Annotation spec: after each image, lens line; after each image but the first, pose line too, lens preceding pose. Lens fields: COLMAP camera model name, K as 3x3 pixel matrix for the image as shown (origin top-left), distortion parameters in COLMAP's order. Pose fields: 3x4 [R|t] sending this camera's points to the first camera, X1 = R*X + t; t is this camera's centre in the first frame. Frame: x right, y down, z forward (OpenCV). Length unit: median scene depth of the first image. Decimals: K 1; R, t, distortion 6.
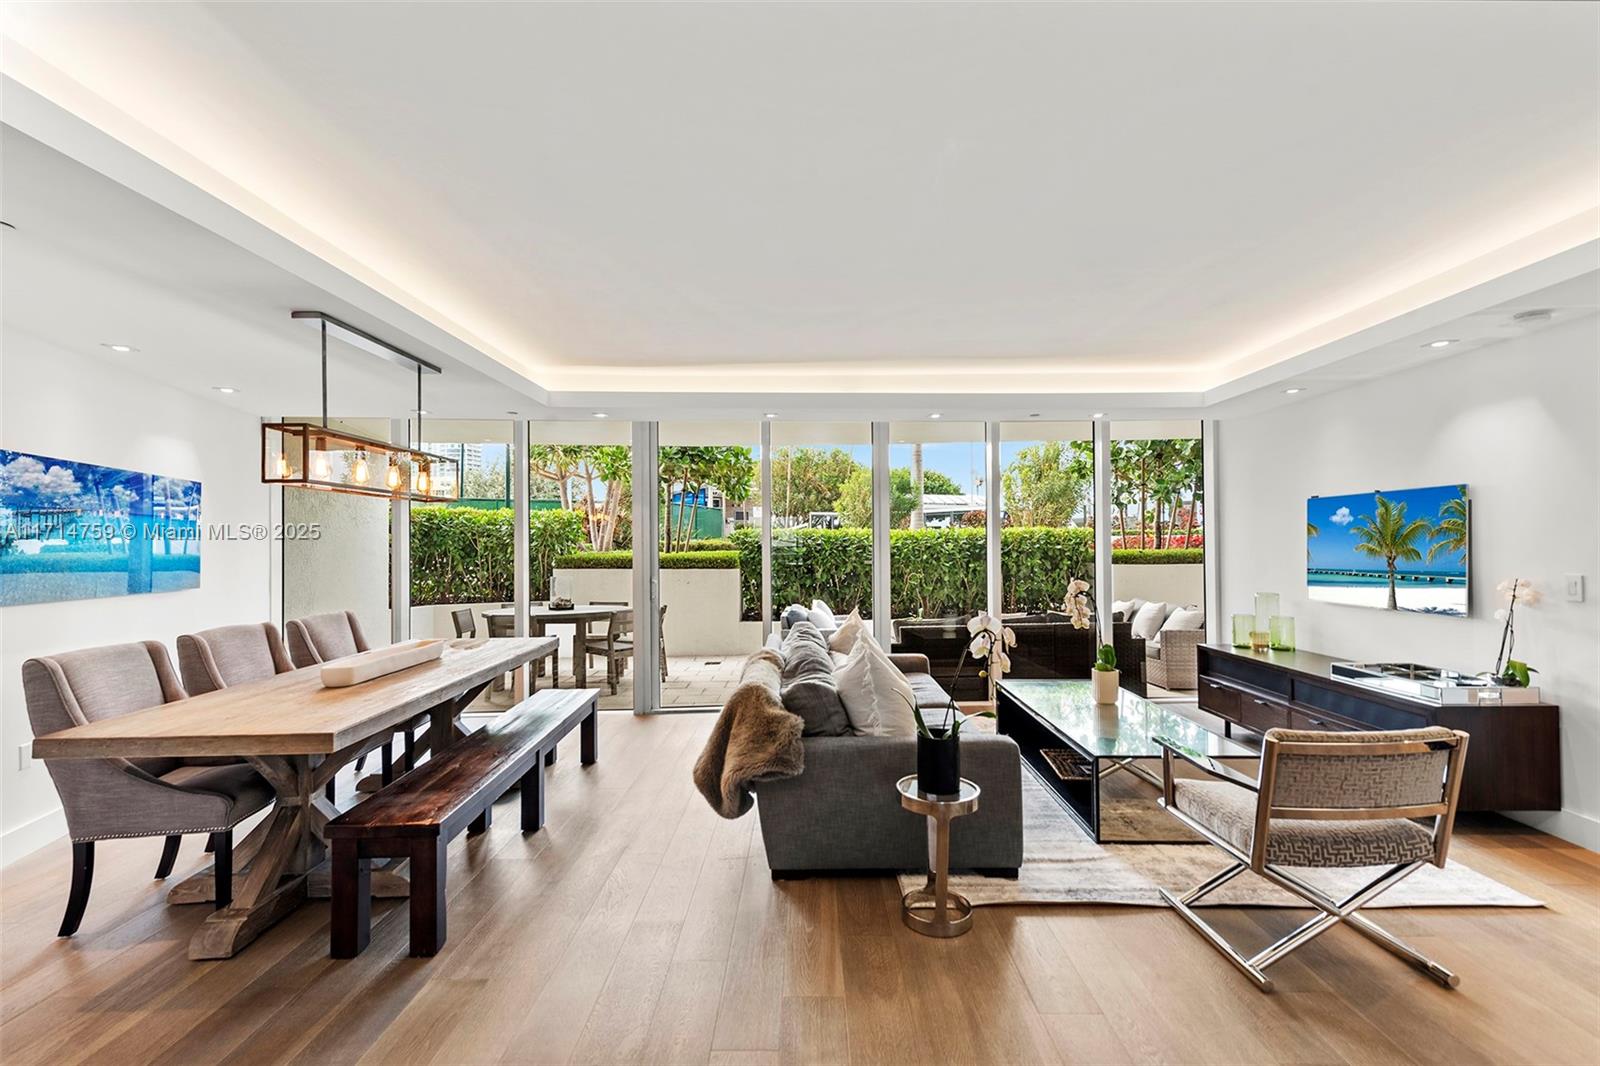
lens RADIAL K [[710.2, 0, 786.4], [0, 710.2, 532.4], [0, 0, 1]] dist [0.006772, -0.004714]
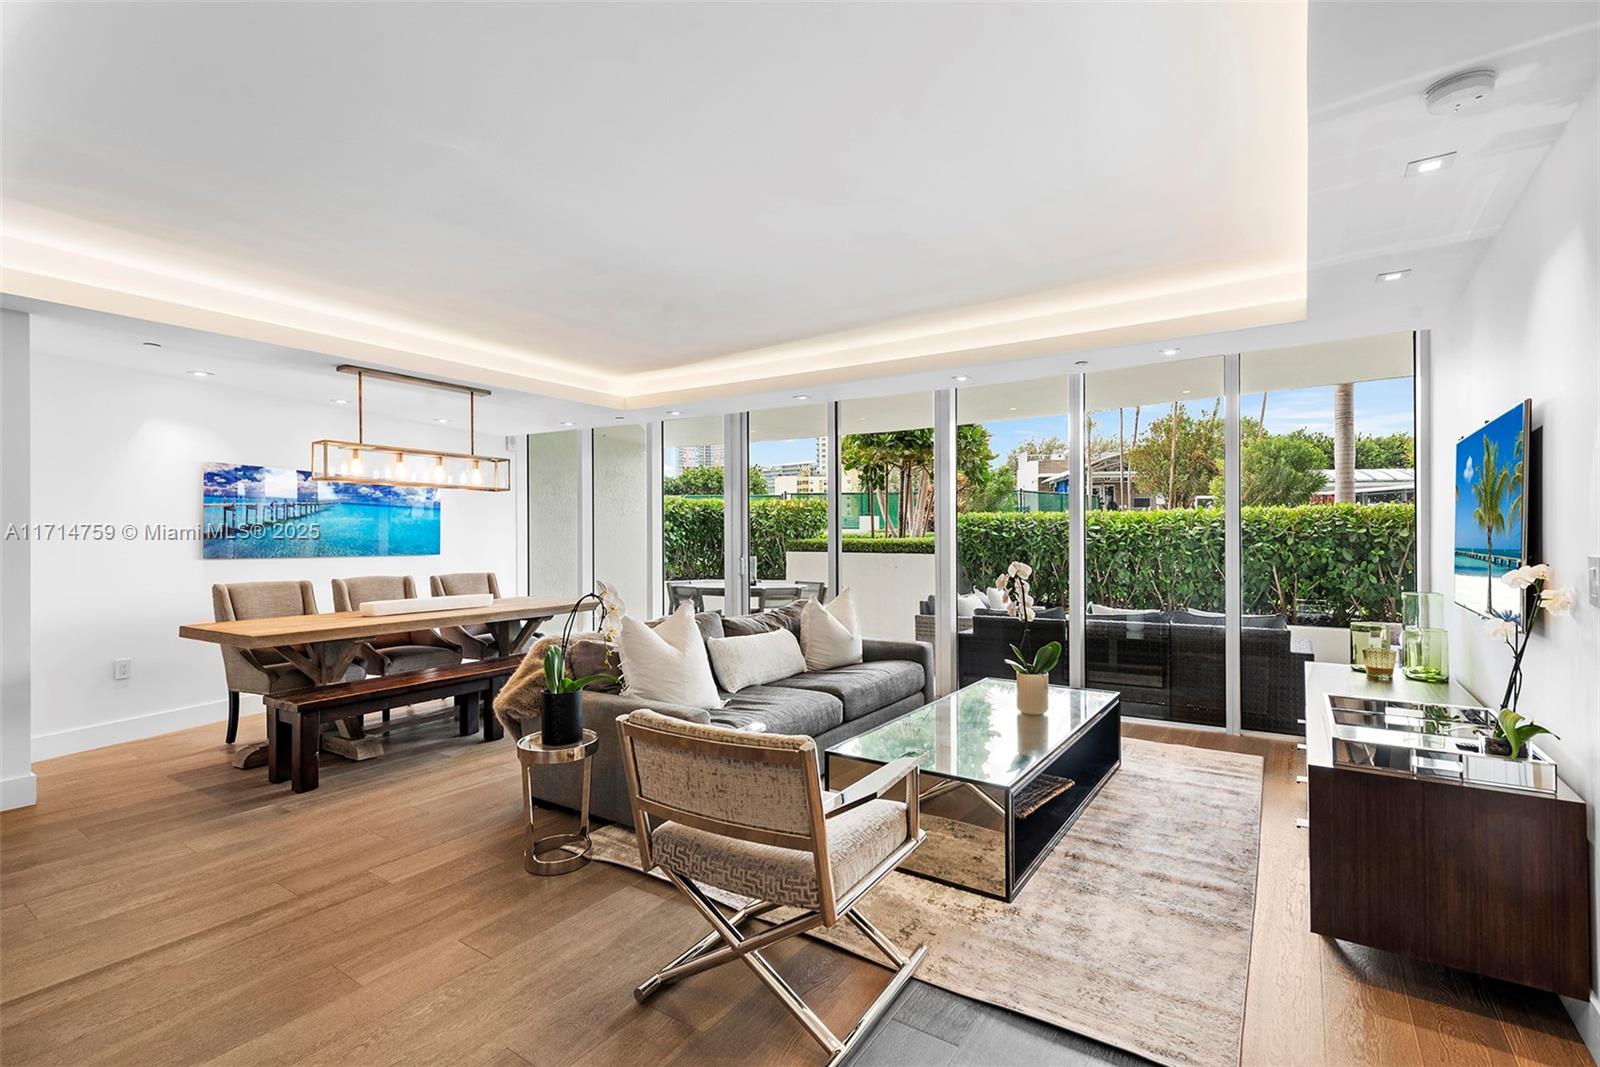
lens RADIAL K [[710.2, 0, 797.9], [0, 710.2, 531.8], [0, 0, 1]] dist [0.006772, -0.004714]
pose [[0.837547, -0.002117, -0.546361, 0.870296], [0.008041, 0.999932, 0.008451, 0.031984], [0.546306, -0.011471, 0.837507, 0.236689]]
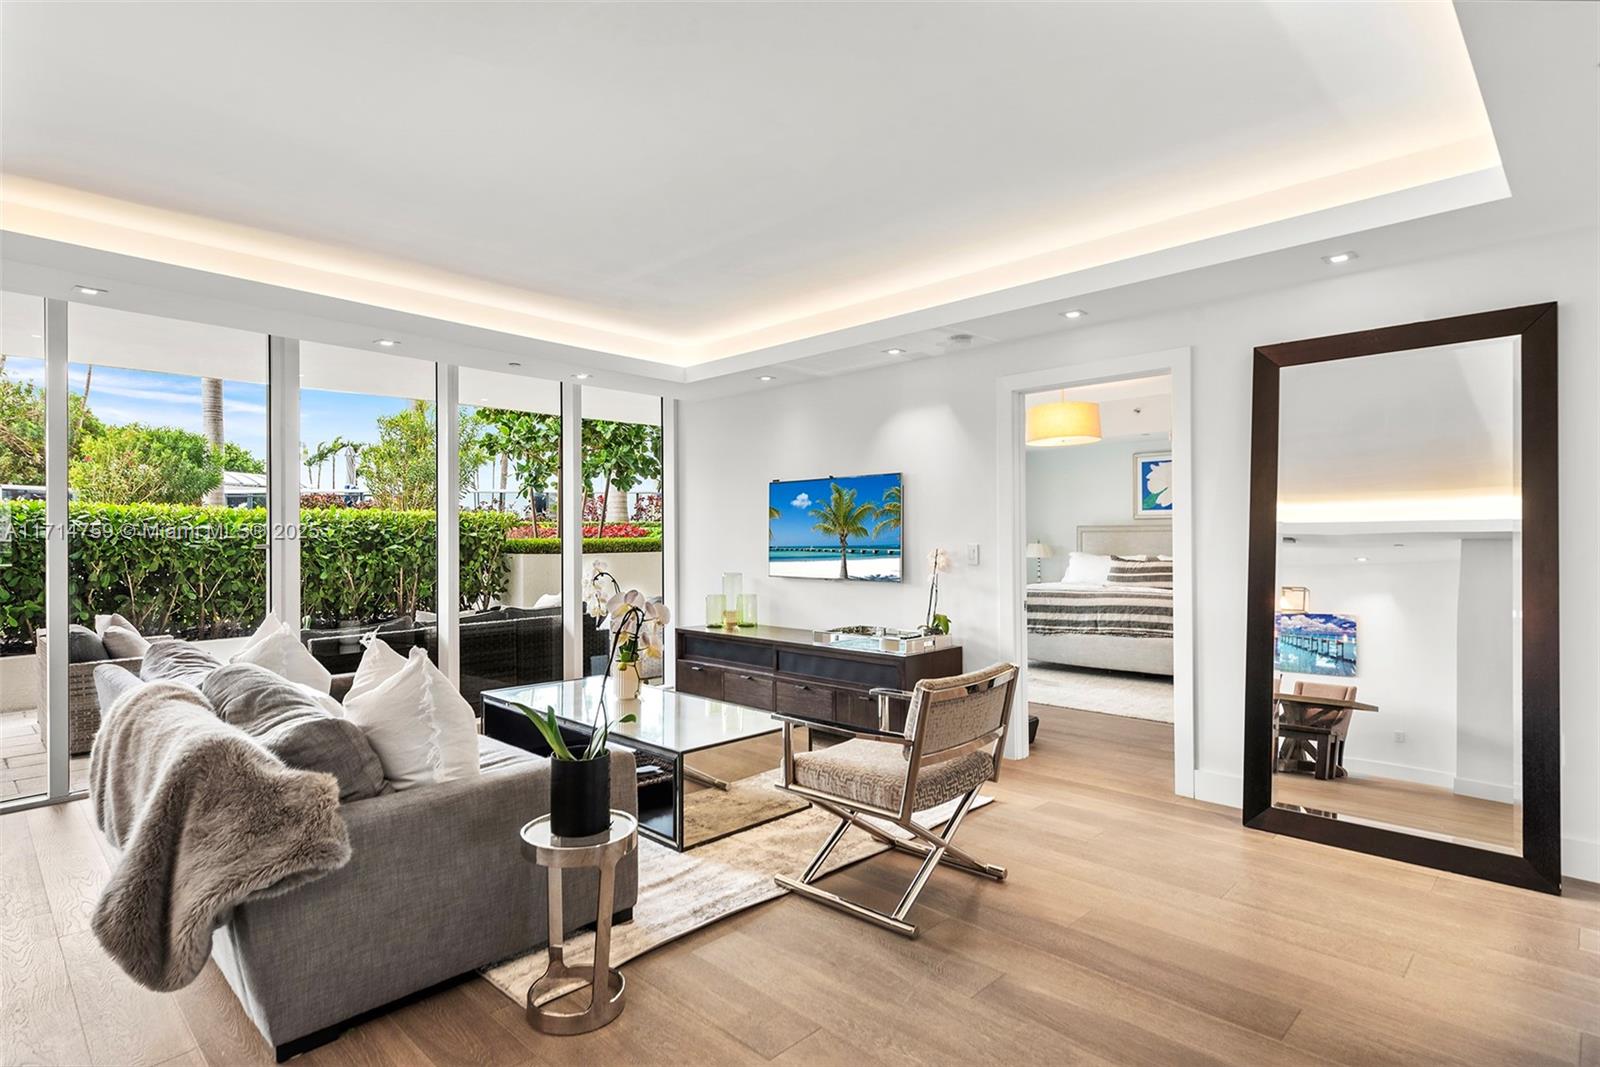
lens RADIAL K [[825.0, 0, 784.1], [0, 825.0, 522.3], [0, 0, 1]] dist [0.009838, -0.008053]
pose [[0.684879, 0.019165, 0.728405, -0.217344], [-0.013781, 0.999816, -0.013348, 0.042554], [-0.728527, -0.000896, 0.685017, 0.207882]]
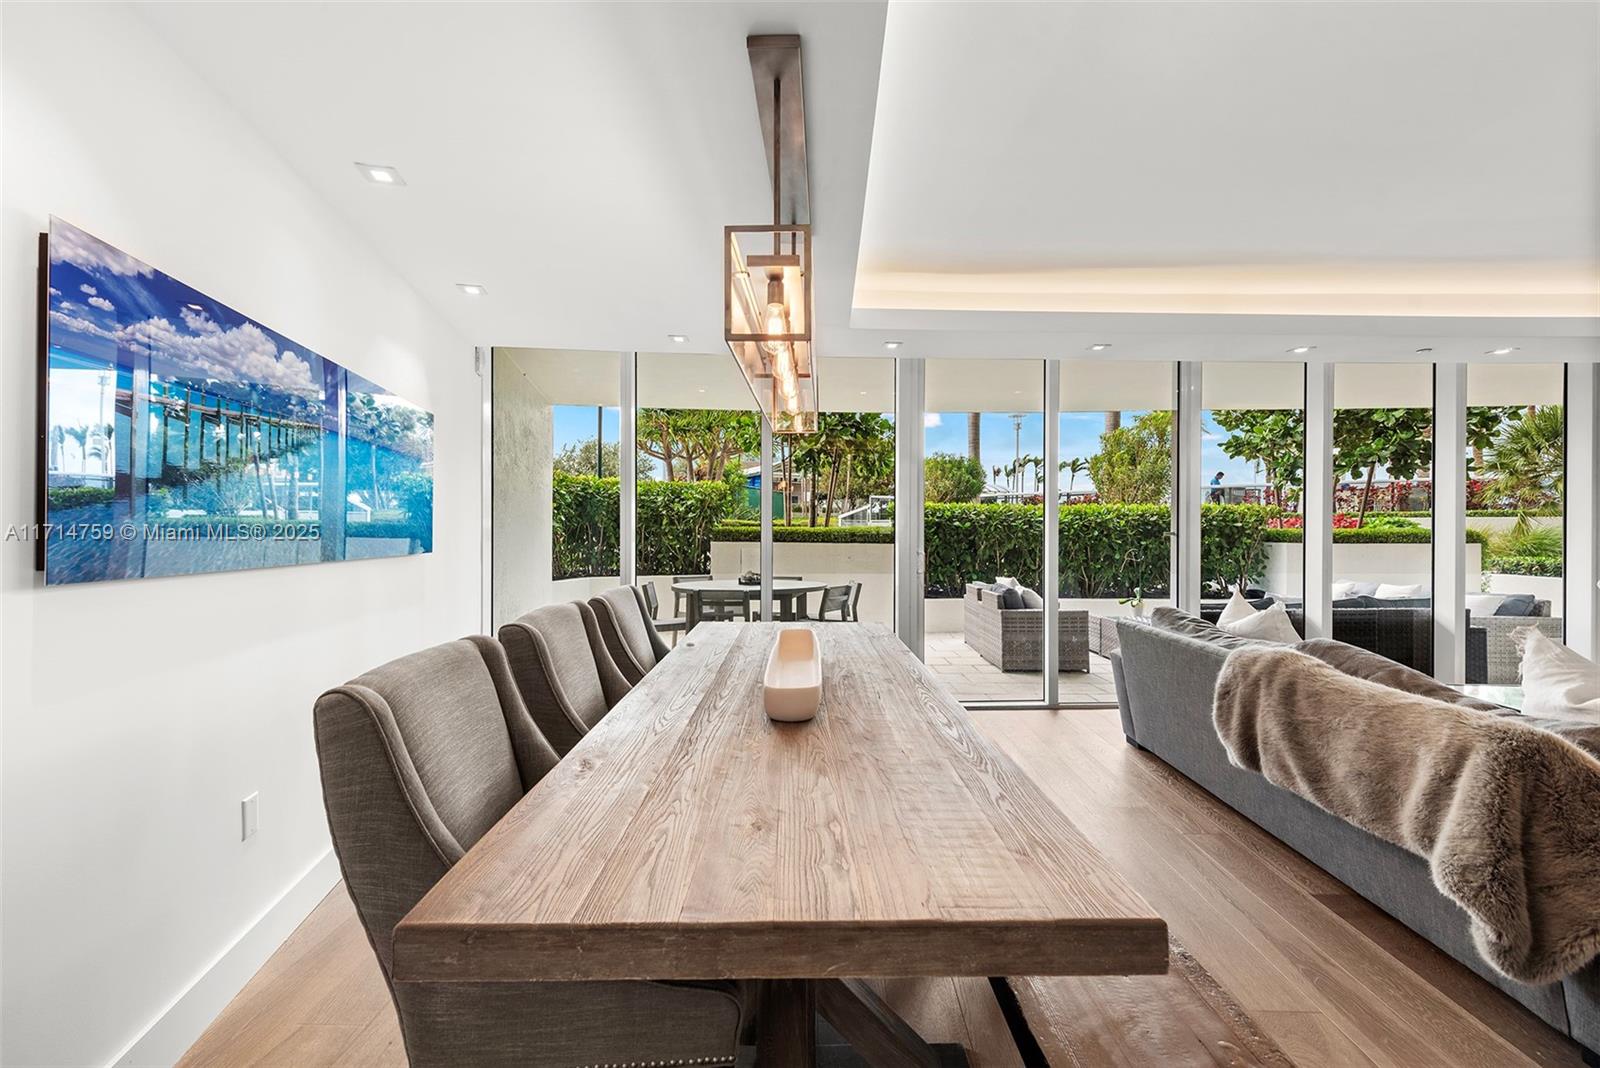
lens RADIAL K [[628.7, 0, 791.6], [0, 628.7, 523.3], [0, 0, 1]] dist [-0.003708, -0.000030]
pose [[0.999568, 0.009396, -0.027856, -0.558399], [-0.009118, 0.999908, 0.010090, 0.048808], [0.027948, -0.009832, 0.999561, 0.449437]]
